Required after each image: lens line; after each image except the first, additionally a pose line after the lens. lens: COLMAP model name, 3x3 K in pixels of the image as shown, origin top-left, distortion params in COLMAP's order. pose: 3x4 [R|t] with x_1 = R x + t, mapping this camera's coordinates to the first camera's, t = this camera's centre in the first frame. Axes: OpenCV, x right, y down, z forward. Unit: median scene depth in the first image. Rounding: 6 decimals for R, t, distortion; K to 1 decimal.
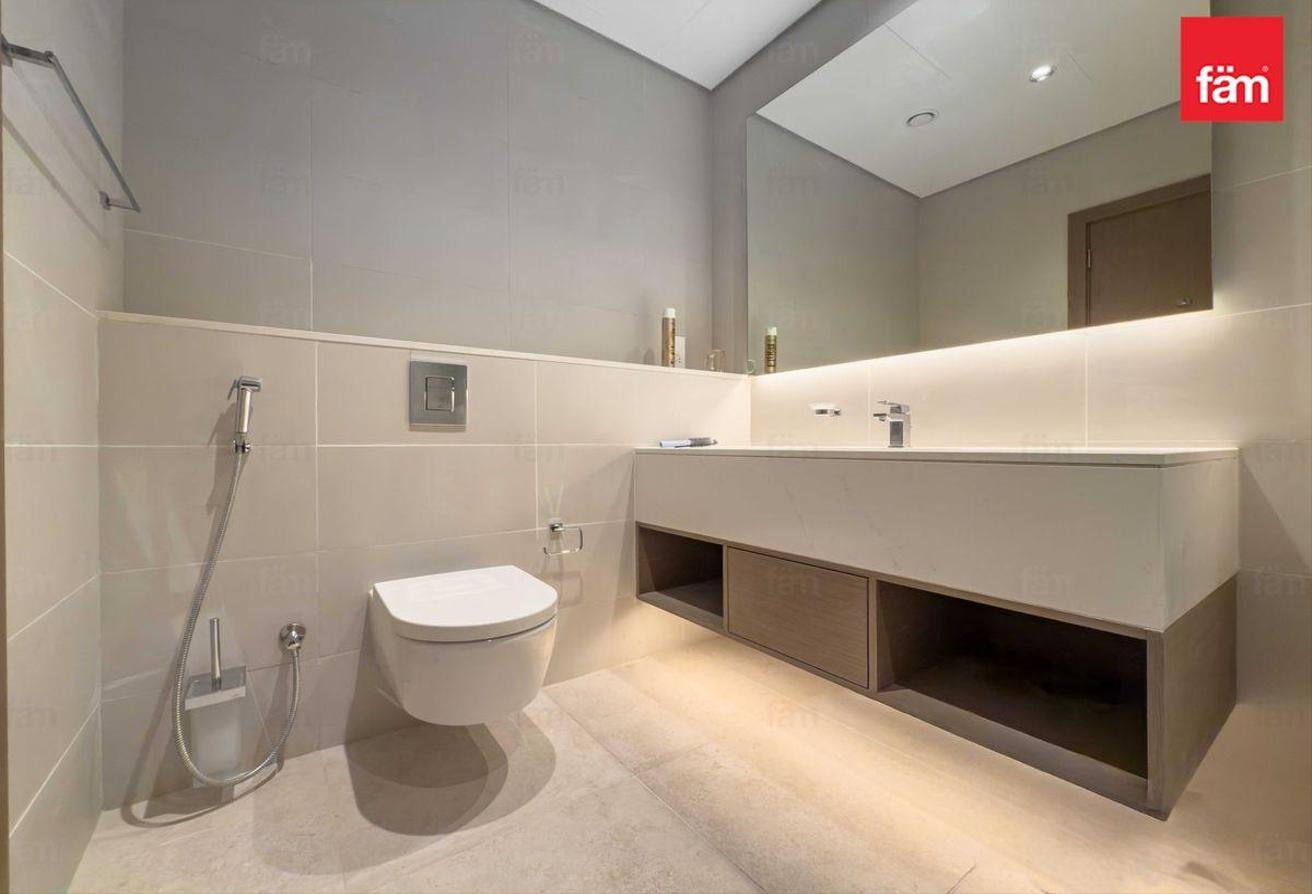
lens RADIAL K [[535.3, 0, 649.5], [0, 535.3, 442.5], [0, 0, 1]] dist [-0.000405, -0.000346]
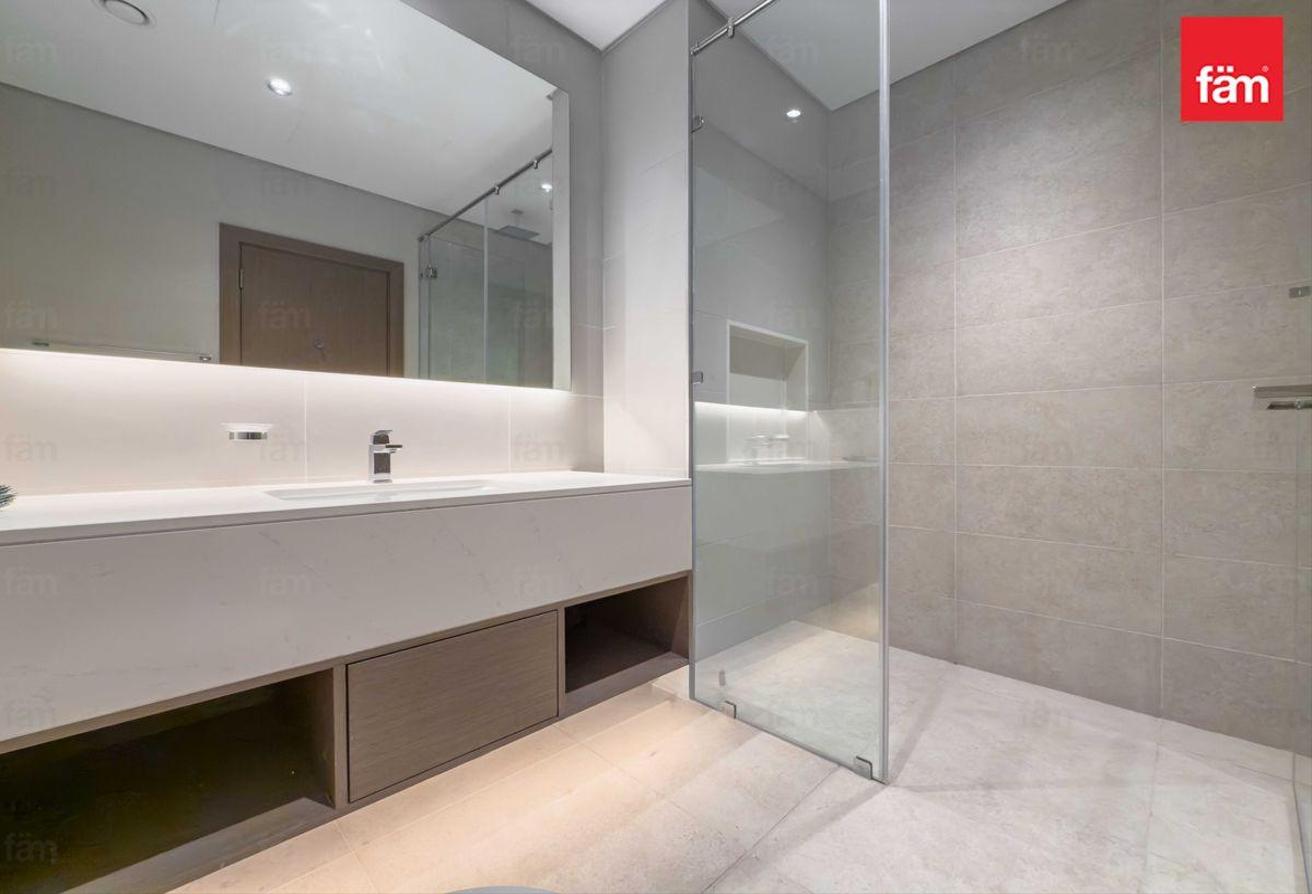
lens RADIAL K [[535.3, 0, 648.6], [0, 535.3, 448.2], [0, 0, 1]] dist [-0.000405, -0.000346]
pose [[-0.157482, -0.001976, 0.987520, -0.467434], [0.005606, 0.999980, 0.002894, -0.046896], [-0.987506, 0.005992, -0.157467, 0.699564]]
